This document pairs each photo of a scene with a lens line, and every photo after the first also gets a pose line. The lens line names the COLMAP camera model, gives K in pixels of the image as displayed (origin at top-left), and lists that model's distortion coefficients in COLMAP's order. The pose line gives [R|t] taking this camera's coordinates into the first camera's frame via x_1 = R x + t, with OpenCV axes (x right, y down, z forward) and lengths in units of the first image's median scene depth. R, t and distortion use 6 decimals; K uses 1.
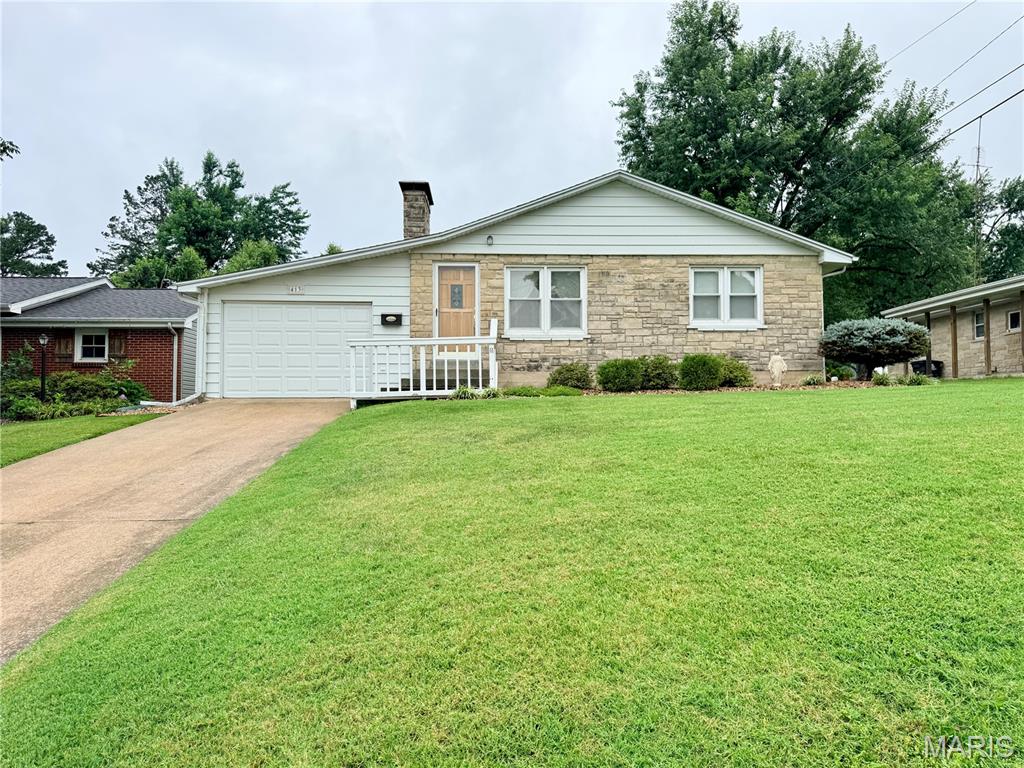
lens RADIAL K [[718.0, 0, 512.0], [0, 718.0, 384.0], [0, 0, 1]] dist [0.079227, -0.105334]
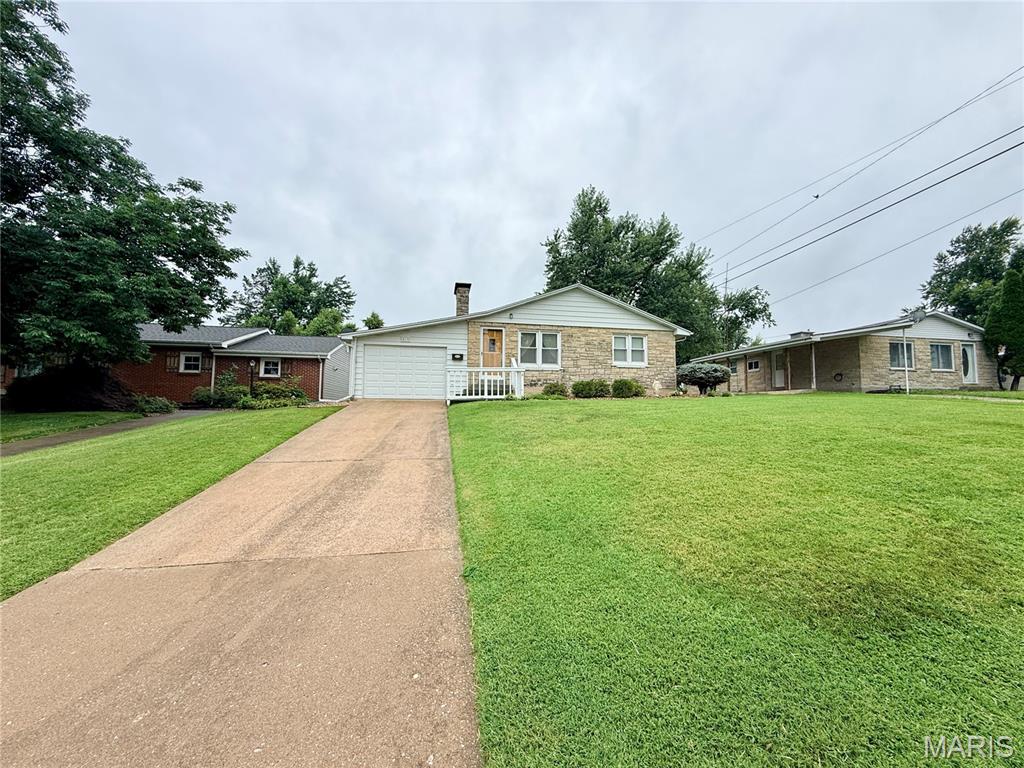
lens RADIAL K [[407.9, 0, 510.2], [0, 407.9, 383.7], [0, 0, 1]] dist [0.000663, -0.000002]
pose [[0.991773, 0.019108, 0.126576, -0.161614], [-0.015679, 0.999484, -0.028026, 0.005664], [-0.127046, 0.025811, 0.991561, -0.046605]]
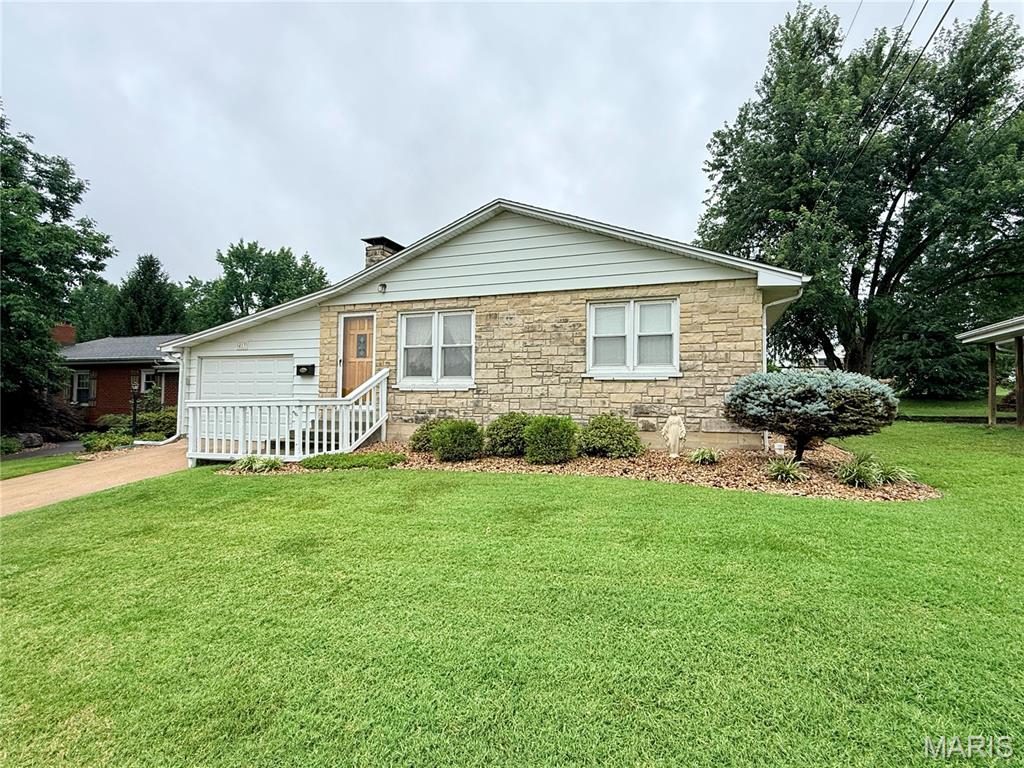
lens RADIAL K [[514.5, 0, 512.0], [0, 514.5, 384.0], [0, 0, 1]] dist [-0.000735, -0.000445]
pose [[0.918654, 0.000915, -0.395062, 0.399971], [0.002686, 0.999960, 0.008562, -0.073921], [0.395054, -0.008926, 0.918615, 0.419519]]
